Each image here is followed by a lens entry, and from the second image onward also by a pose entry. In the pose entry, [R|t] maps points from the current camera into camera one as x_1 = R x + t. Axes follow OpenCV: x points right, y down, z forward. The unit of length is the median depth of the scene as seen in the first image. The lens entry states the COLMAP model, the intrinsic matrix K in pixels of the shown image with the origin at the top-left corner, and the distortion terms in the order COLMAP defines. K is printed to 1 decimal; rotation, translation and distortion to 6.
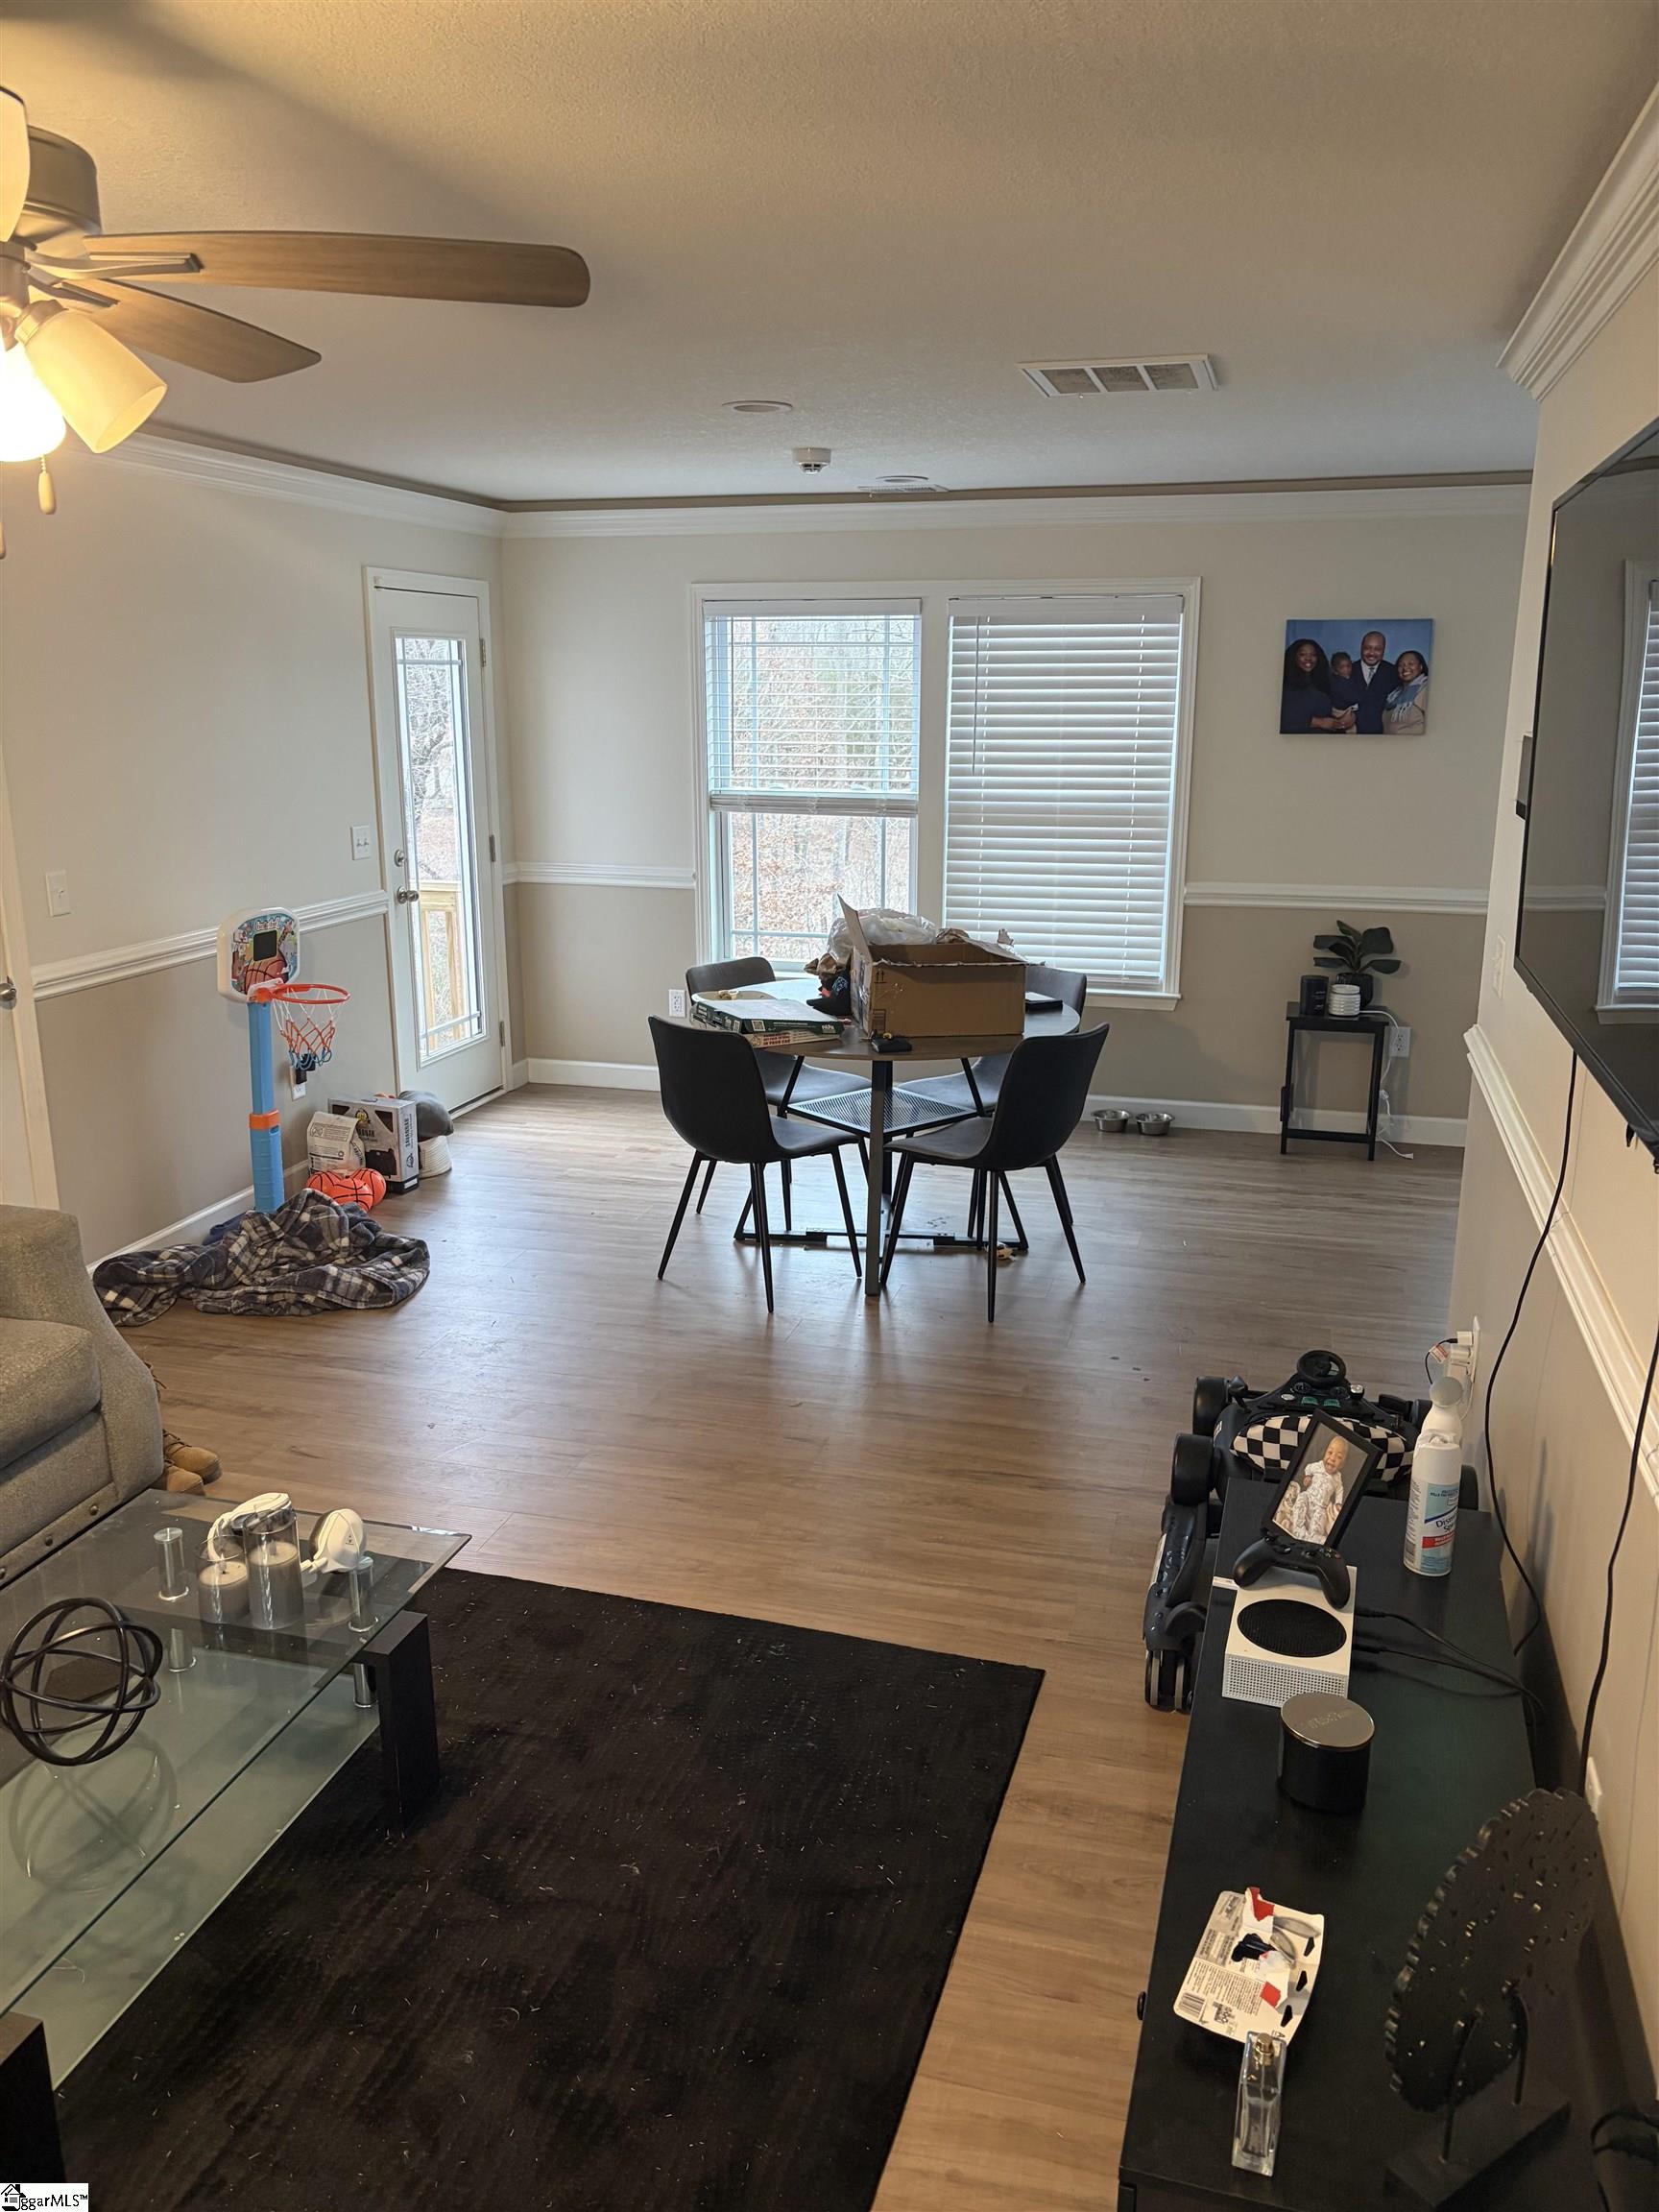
lens RADIAL K [[1675.1, 0, 818.5], [0, 1675.1, 1098.3], [0, 0, 1]] dist [0.014123, -0.015192]
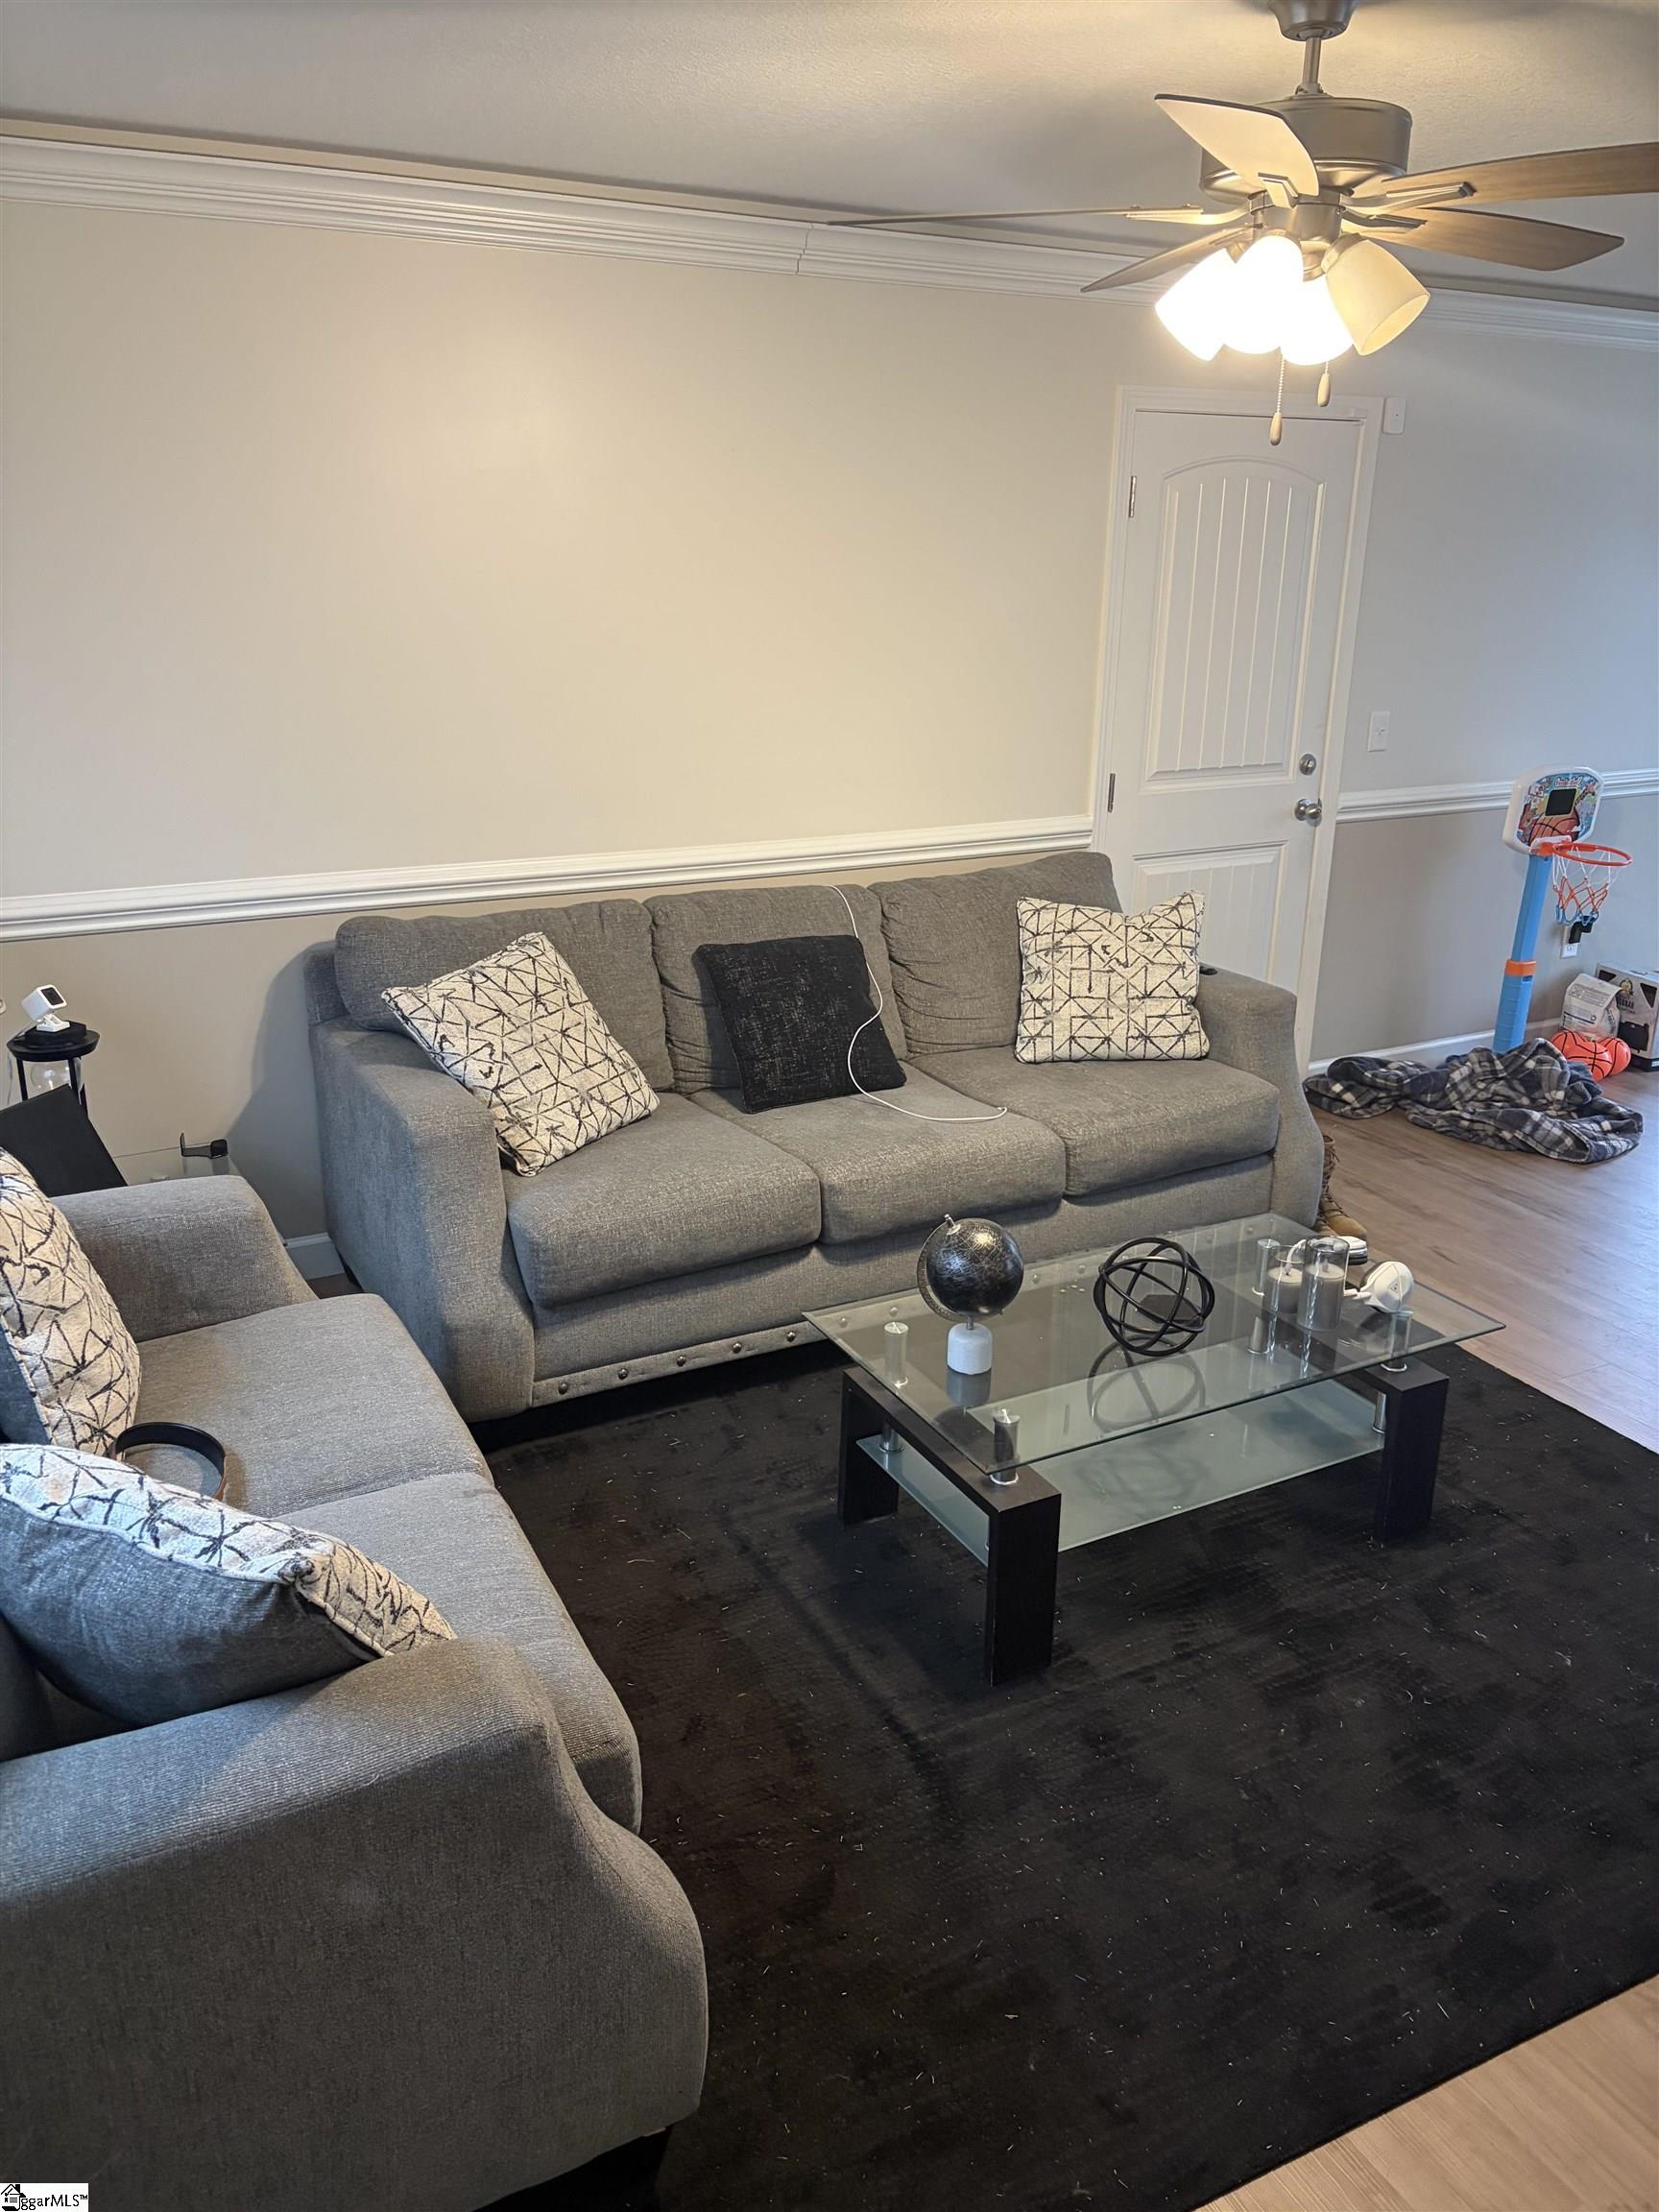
lens RADIAL K [[1675.1, 0, 833.1], [0, 1675.1, 1103.0], [0, 0, 1]] dist [0.014123, -0.015192]
pose [[0.700314, 0.242793, -0.671276, 0.107331], [-0.188237, 0.969907, 0.154425, 0.015272], [0.688569, 0.018213, 0.724943, -0.068468]]
